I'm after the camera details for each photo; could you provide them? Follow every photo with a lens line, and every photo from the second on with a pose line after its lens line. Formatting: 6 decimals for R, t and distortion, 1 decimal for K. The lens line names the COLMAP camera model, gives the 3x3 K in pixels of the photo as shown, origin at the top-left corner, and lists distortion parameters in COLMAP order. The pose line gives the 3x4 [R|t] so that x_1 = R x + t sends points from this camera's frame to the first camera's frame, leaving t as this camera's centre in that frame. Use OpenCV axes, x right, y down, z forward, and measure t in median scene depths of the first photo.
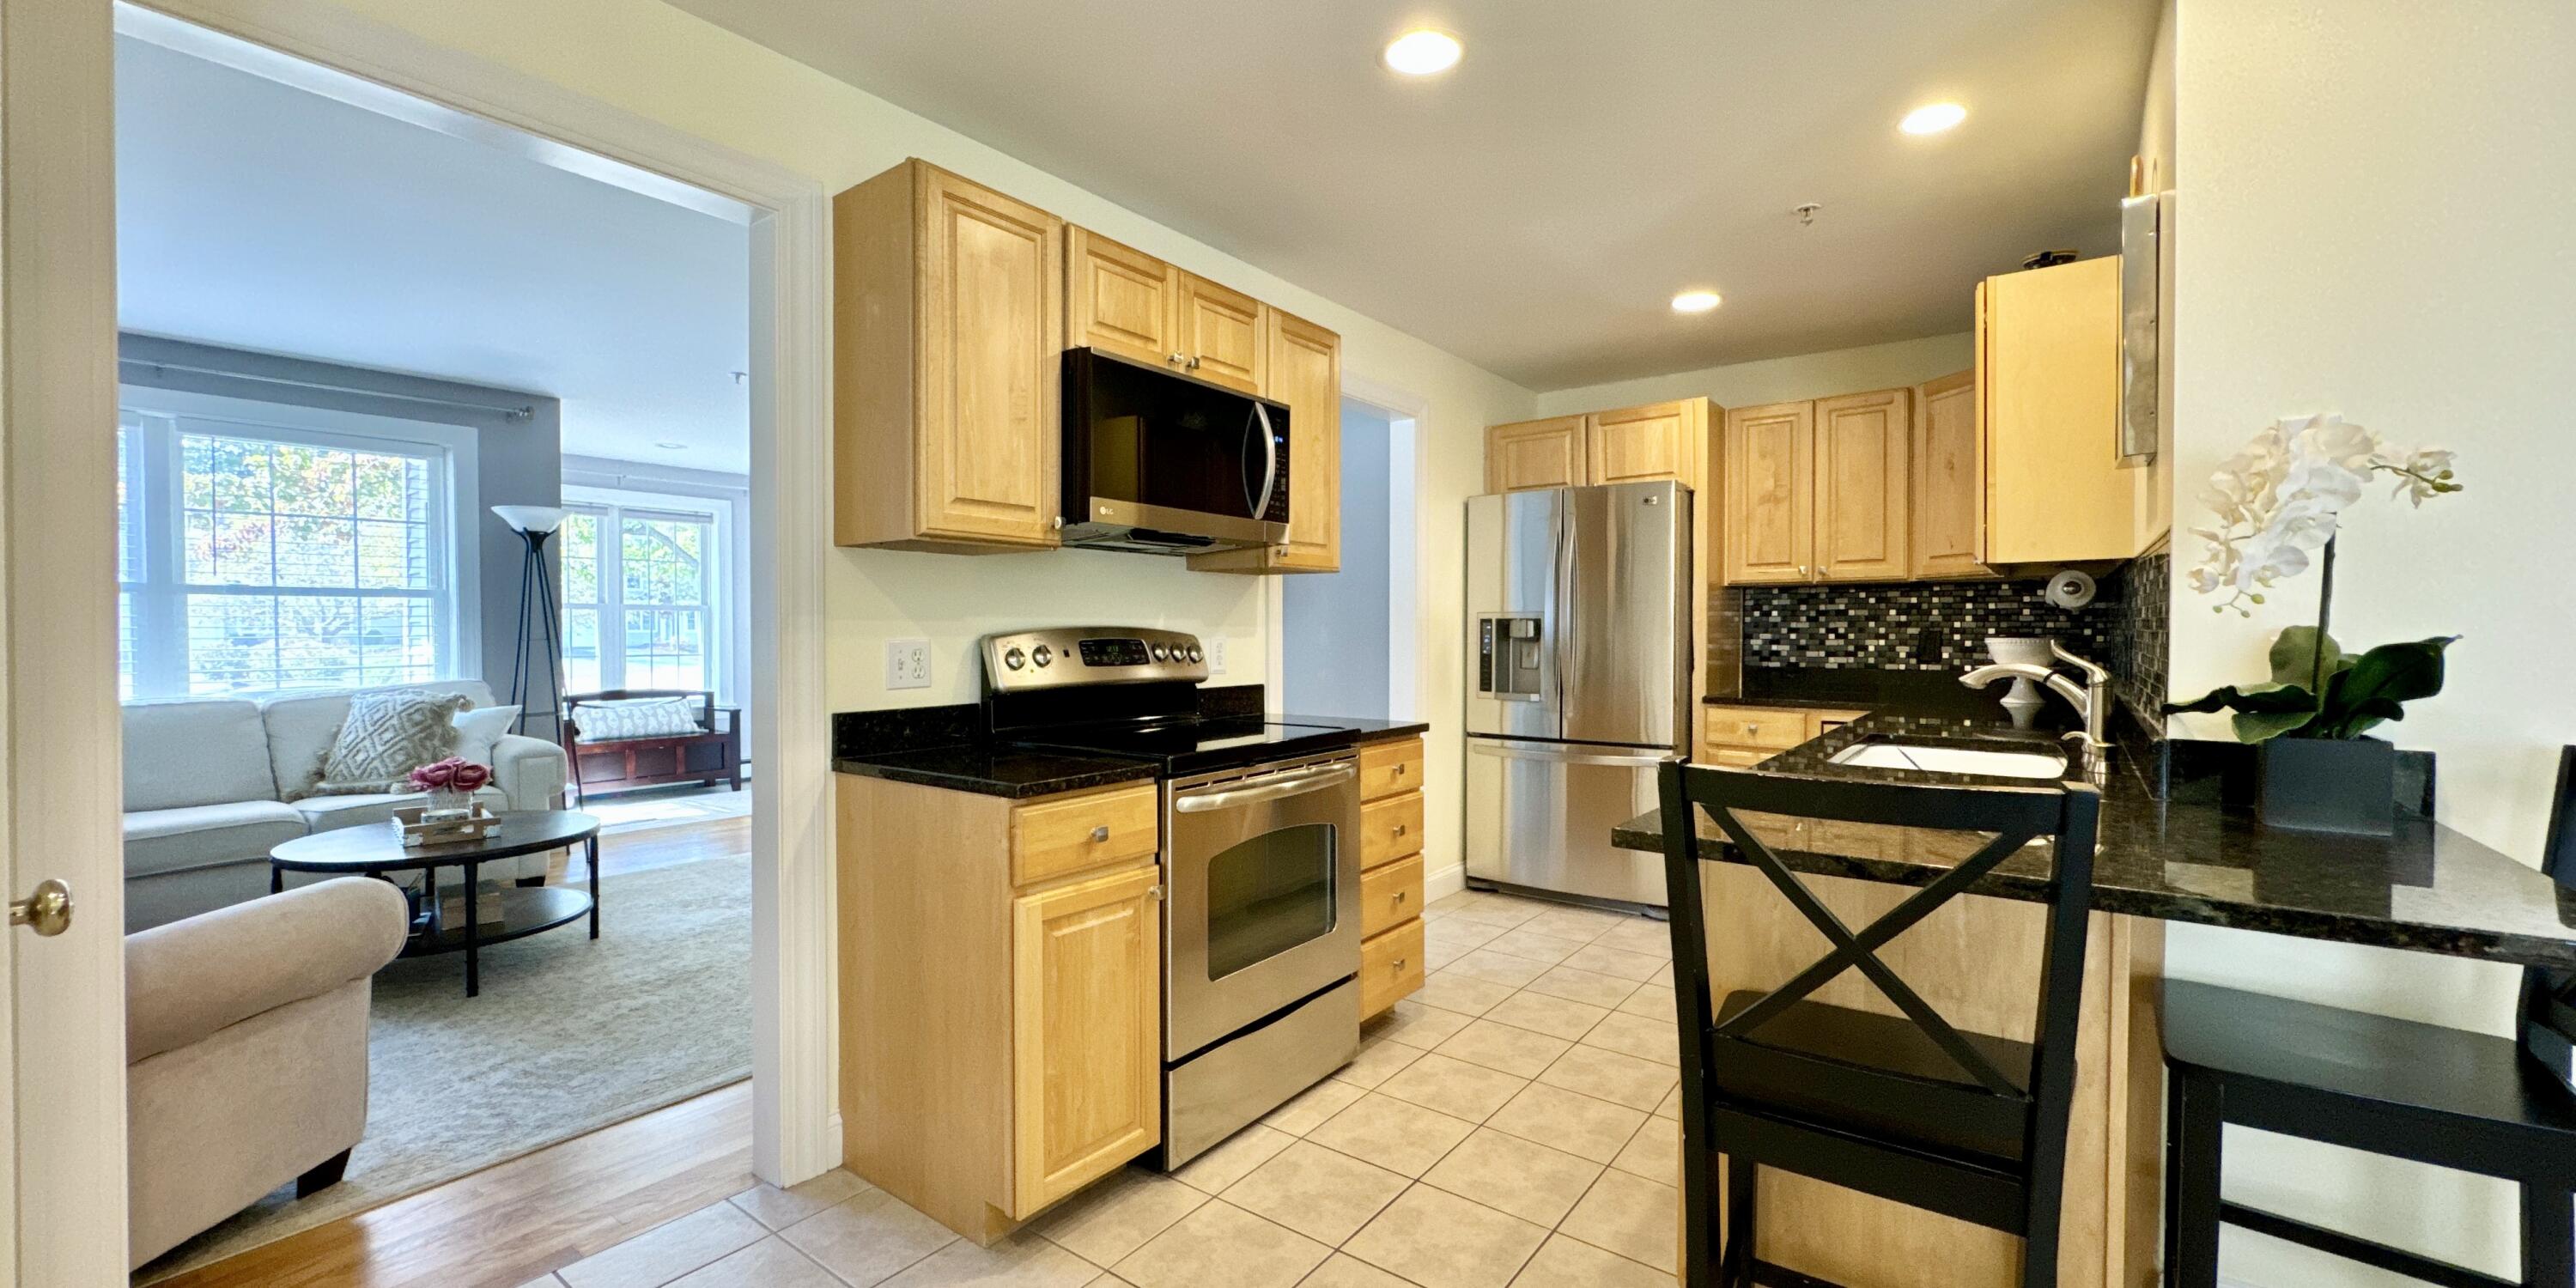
lens RADIAL K [[1027.2, 0, 1284.9], [0, 1027.2, 643.2], [0, 0, 1]] dist [-0.002552, 0.000068]
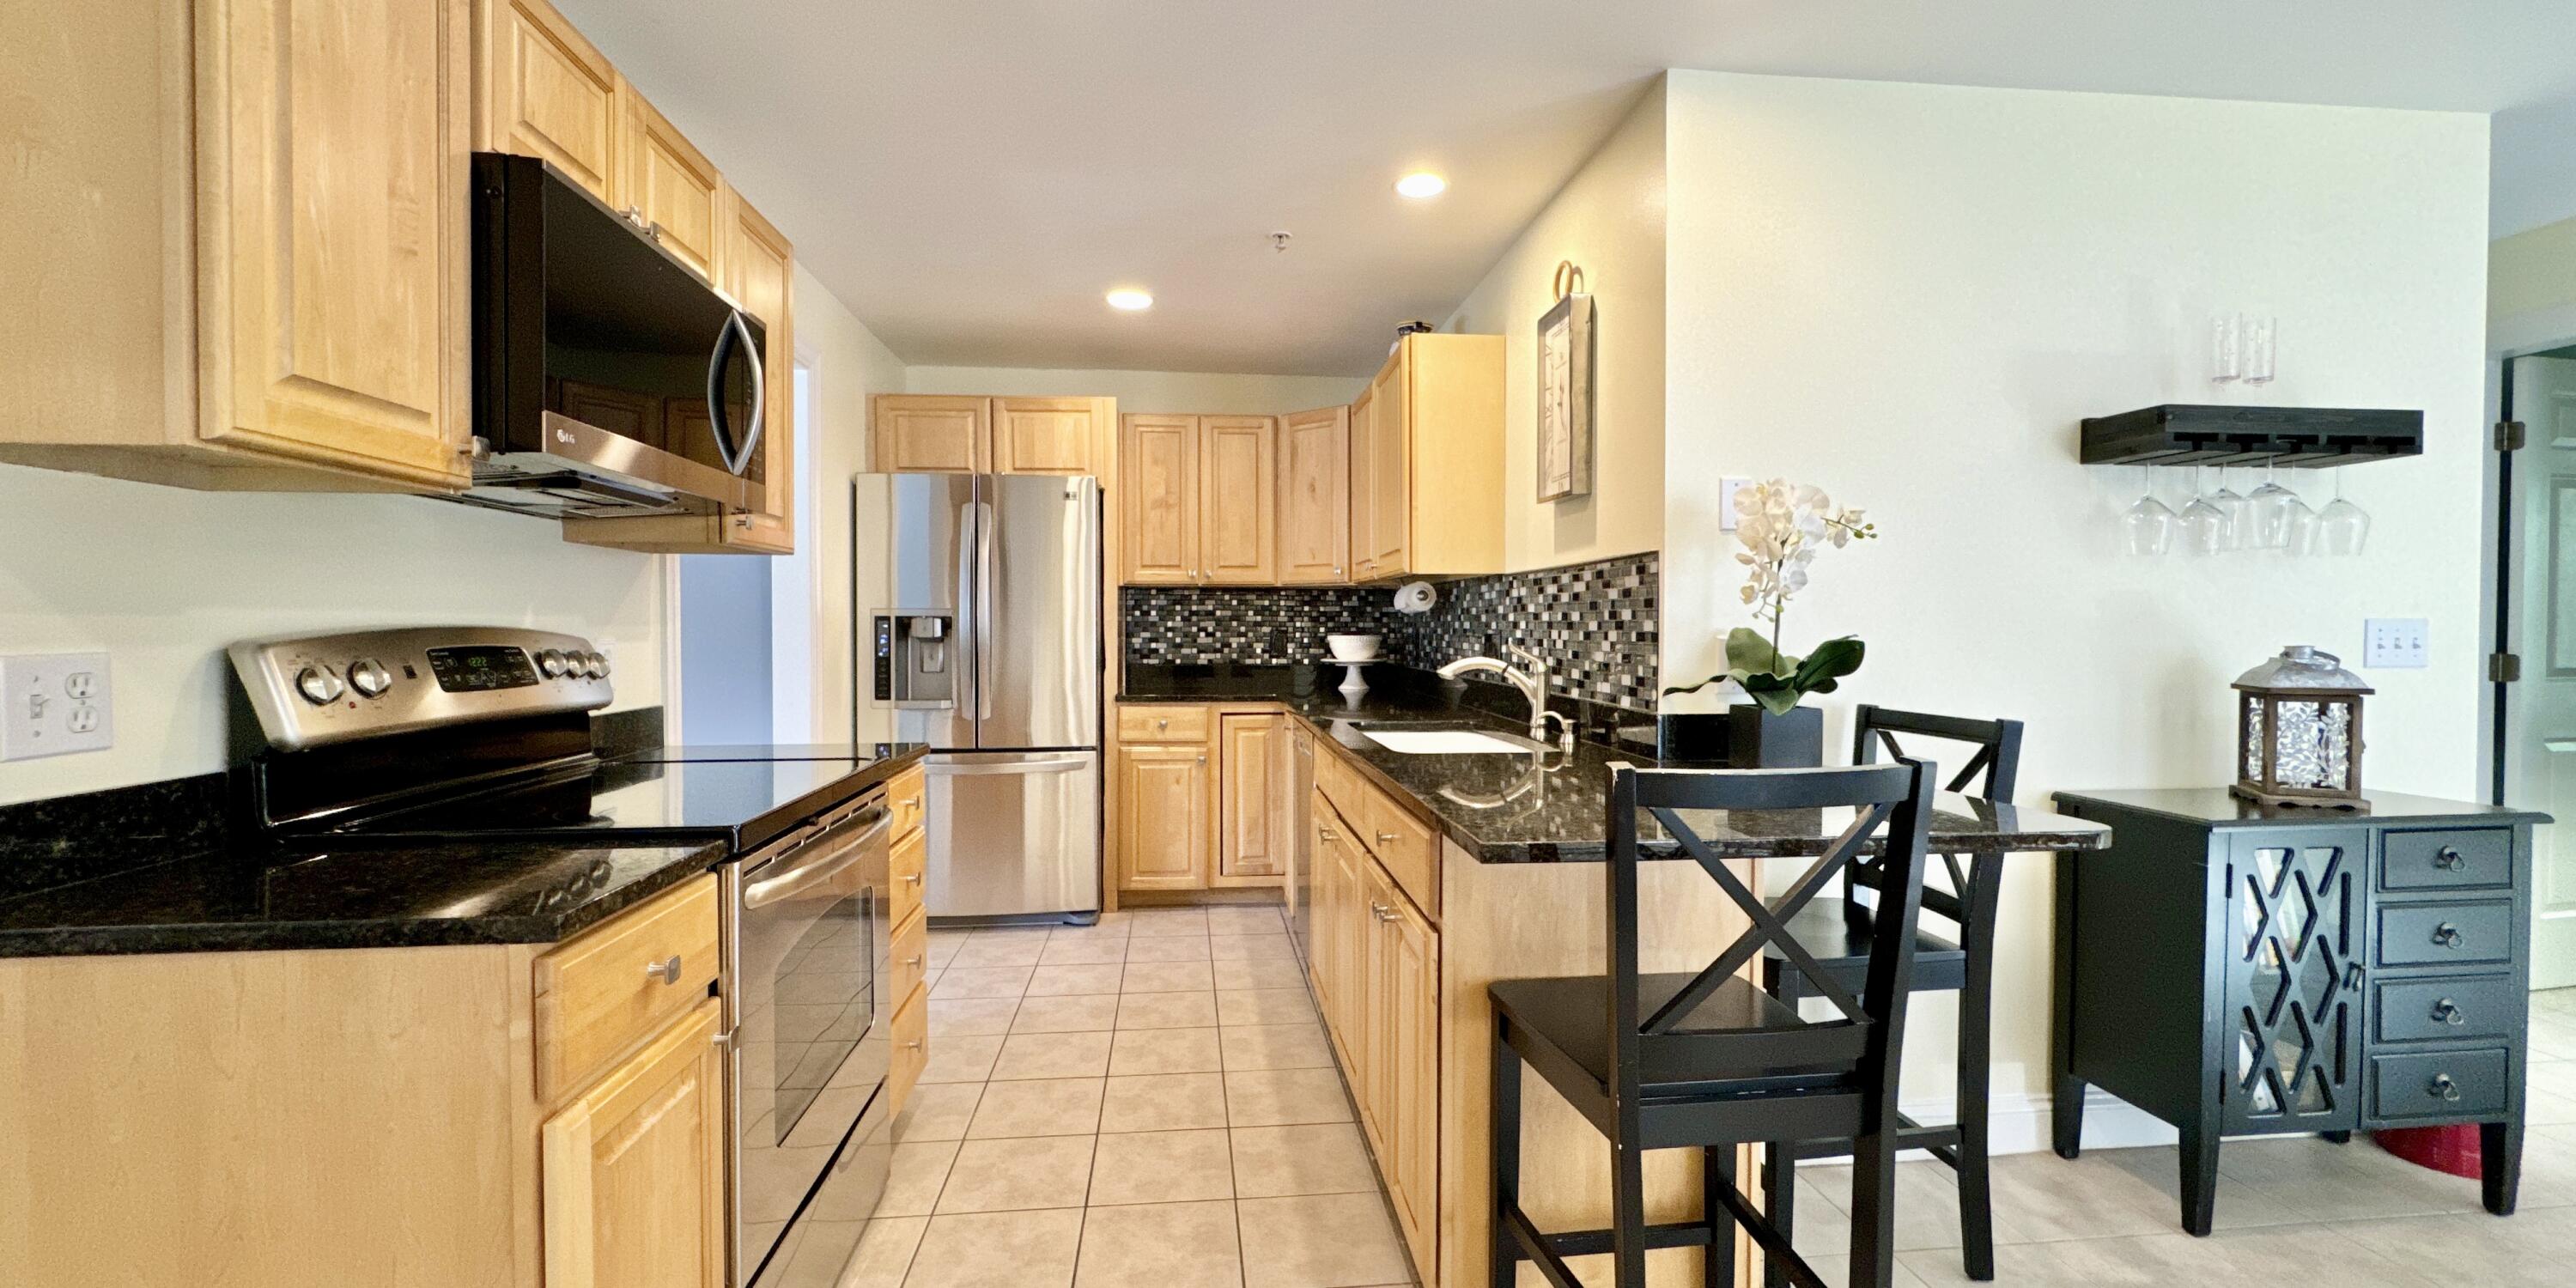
lens RADIAL K [[1027.2, 0, 1286.9], [0, 1027.2, 641.9], [0, 0, 1]] dist [-0.002552, 0.000068]
pose [[0.732412, -0.009670, 0.680793, -0.159667], [0.008750, 0.999950, 0.004790, -0.003713], [-0.680806, 0.002449, 0.732460, 0.152084]]
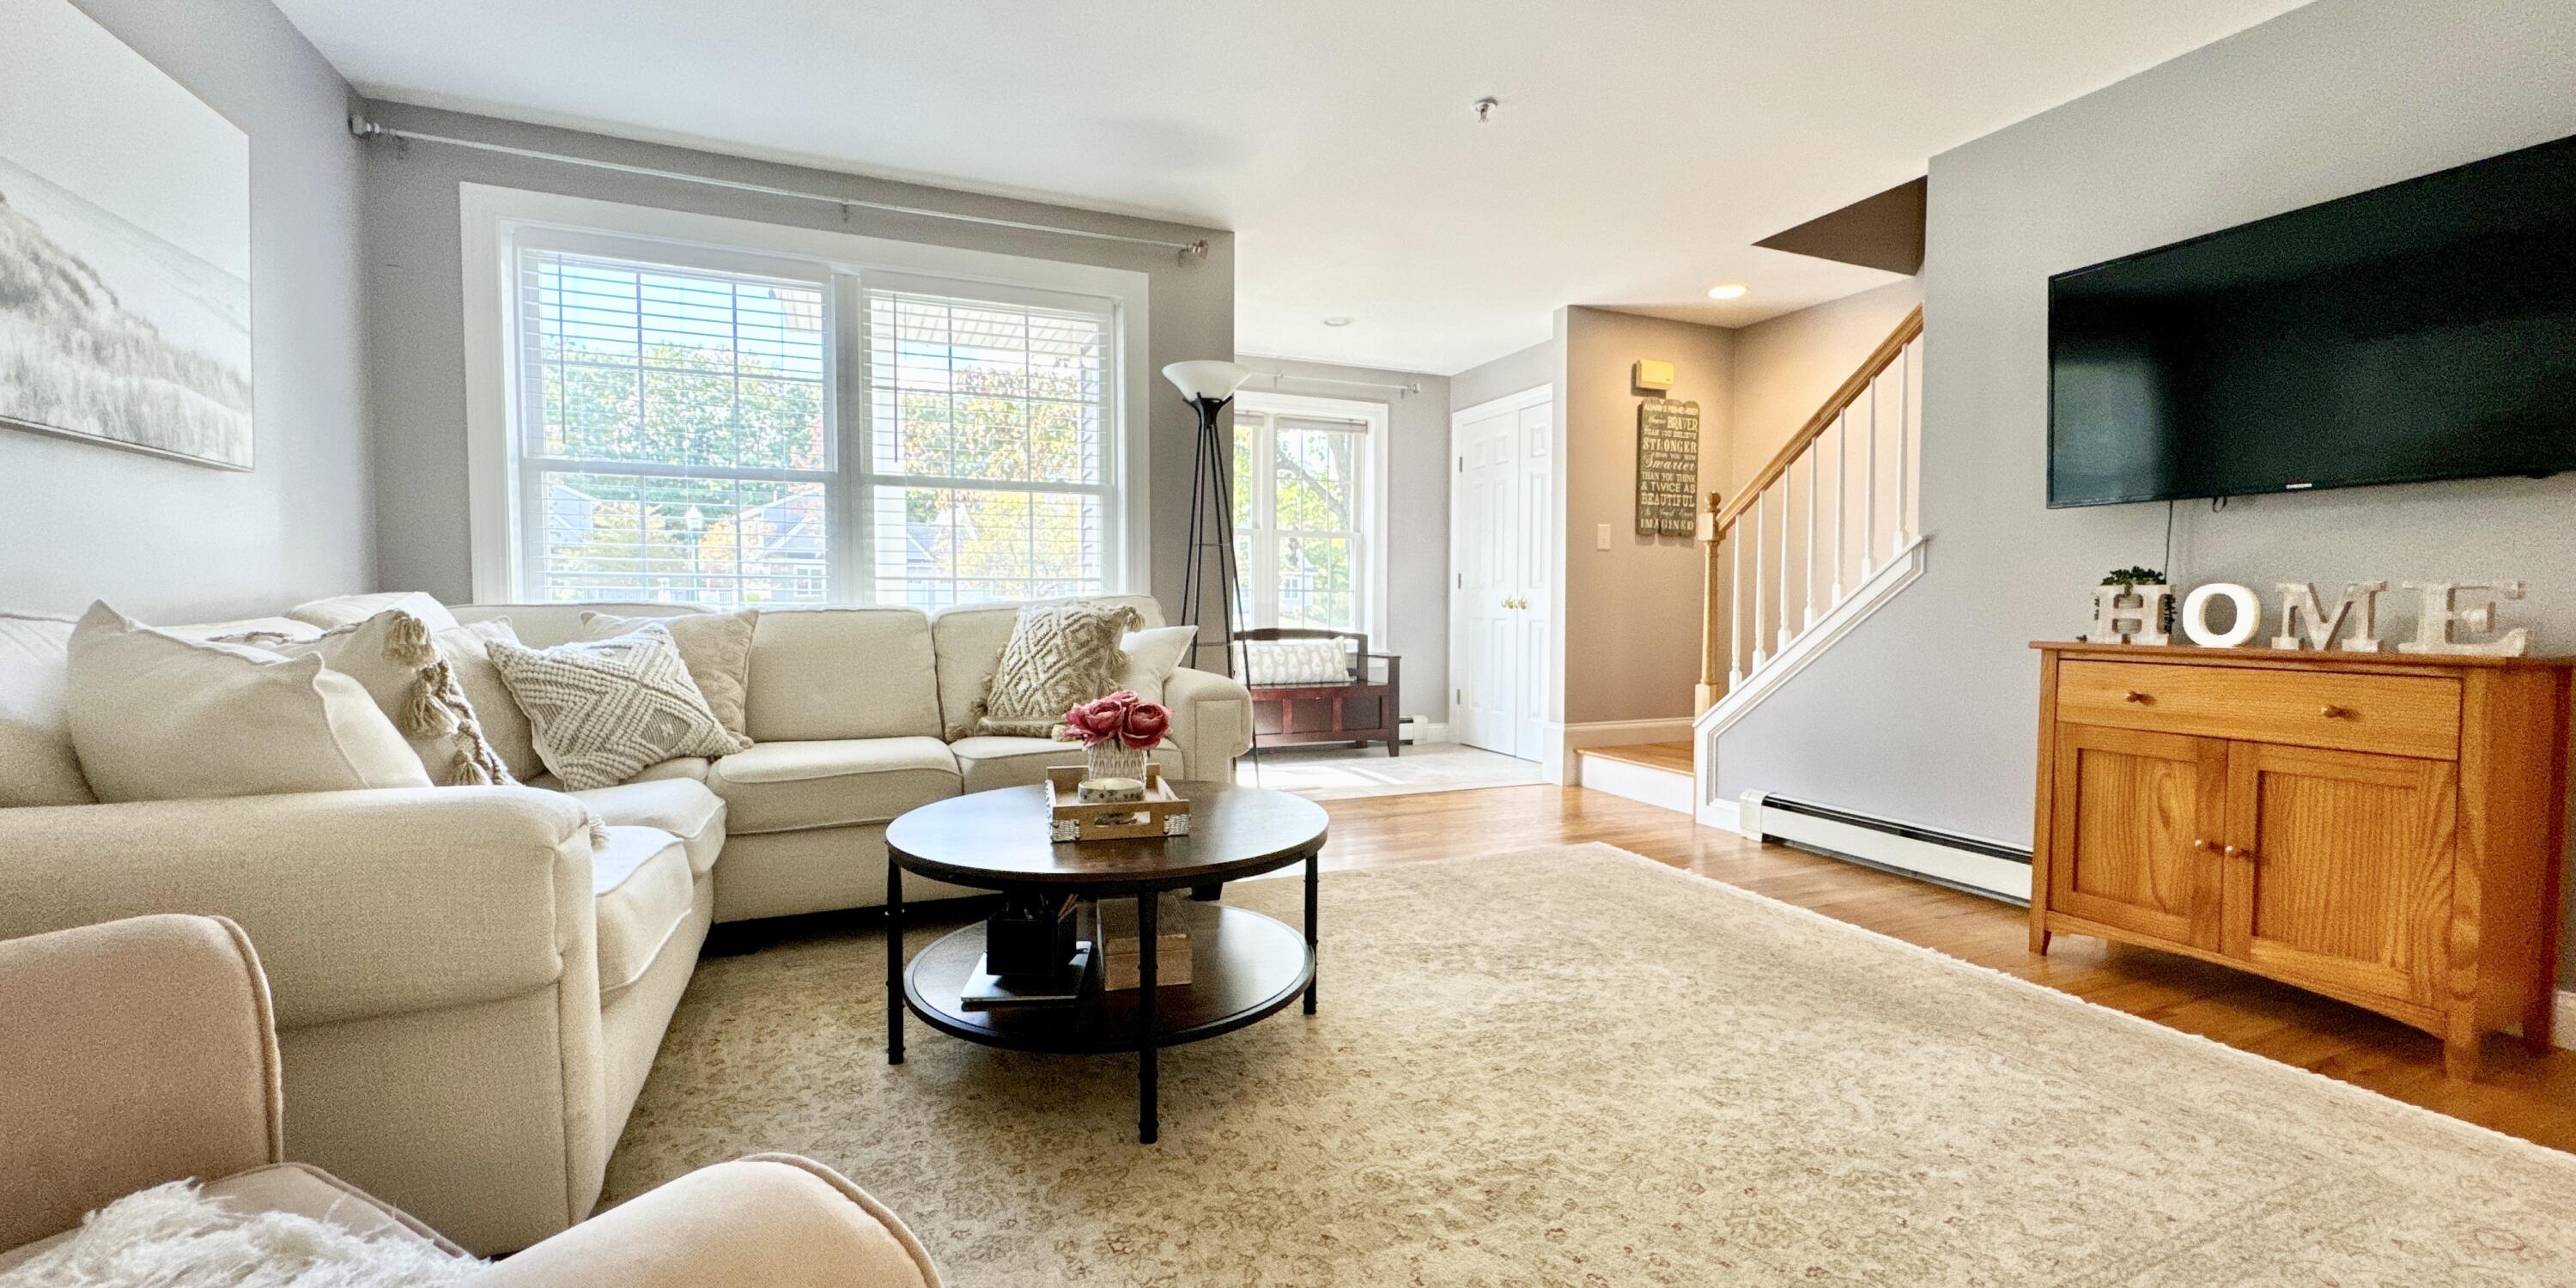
lens RADIAL K [[1027.2, 0, 1284.7], [0, 1027.2, 643.6], [0, 0, 1]] dist [-0.002552, 0.000068]
pose [[0.867121, 0.025754, -0.497432, -0.382729], [-0.011975, 0.999452, 0.030870, 0.056801], [0.497954, -0.020811, 0.866954, 0.468442]]
